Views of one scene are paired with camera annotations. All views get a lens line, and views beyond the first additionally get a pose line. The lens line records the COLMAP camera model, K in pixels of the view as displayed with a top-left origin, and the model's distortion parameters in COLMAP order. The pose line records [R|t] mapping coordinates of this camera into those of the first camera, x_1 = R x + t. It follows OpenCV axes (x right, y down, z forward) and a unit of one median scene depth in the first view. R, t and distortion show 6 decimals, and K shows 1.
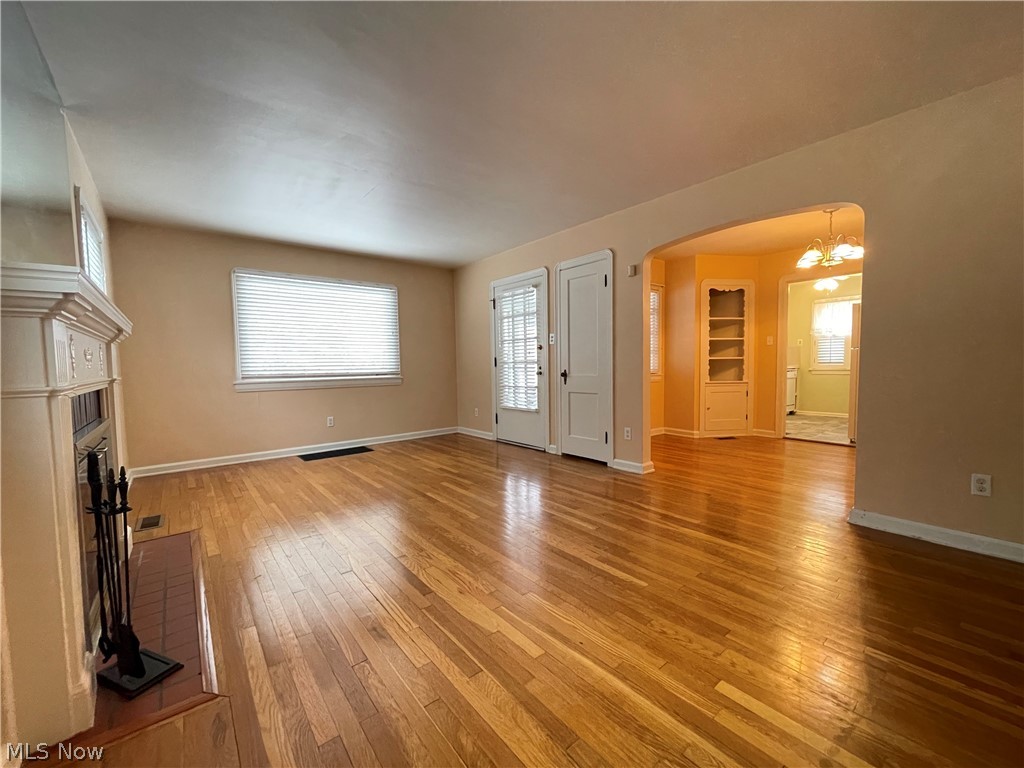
lens RADIAL K [[412.7, 0, 506.9], [0, 412.7, 389.1], [0, 0, 1]] dist [-0.000114, 0.000332]
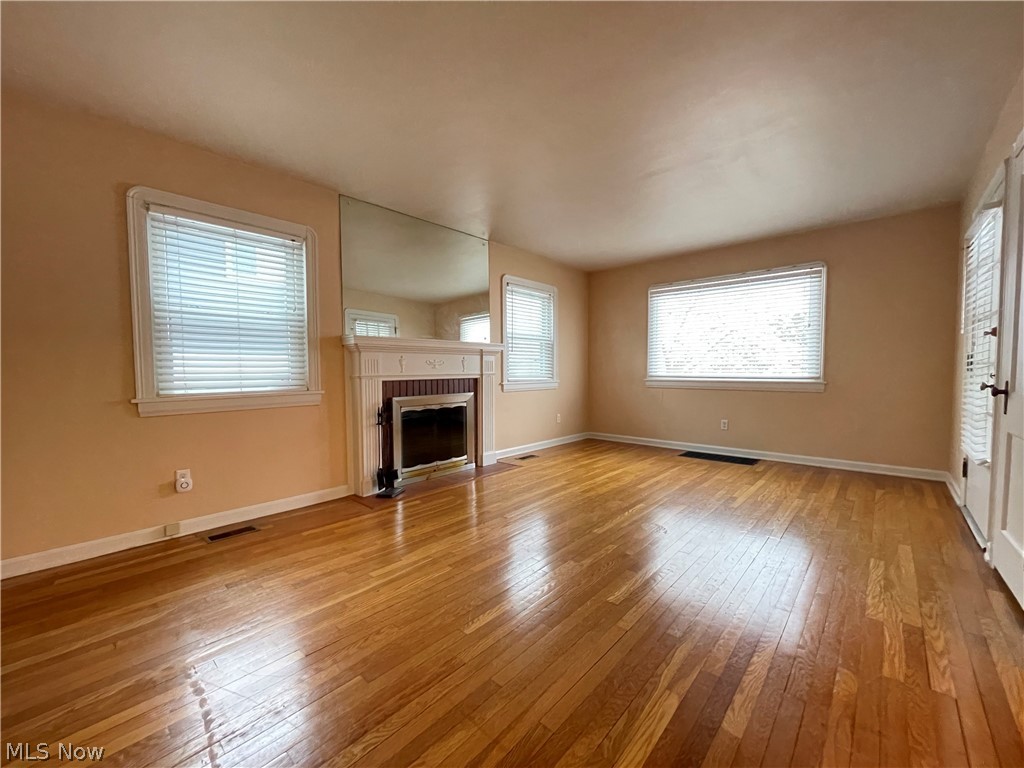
lens RADIAL K [[413.4, 0, 508.5], [0, 413.4, 388.5], [0, 0, 1]] dist [-0.001460, 0.000209]
pose [[0.147185, 0.061681, -0.987184, 0.668320], [-0.056518, 0.996948, 0.053865, -0.043054], [0.987493, 0.047865, 0.150222, 0.539909]]
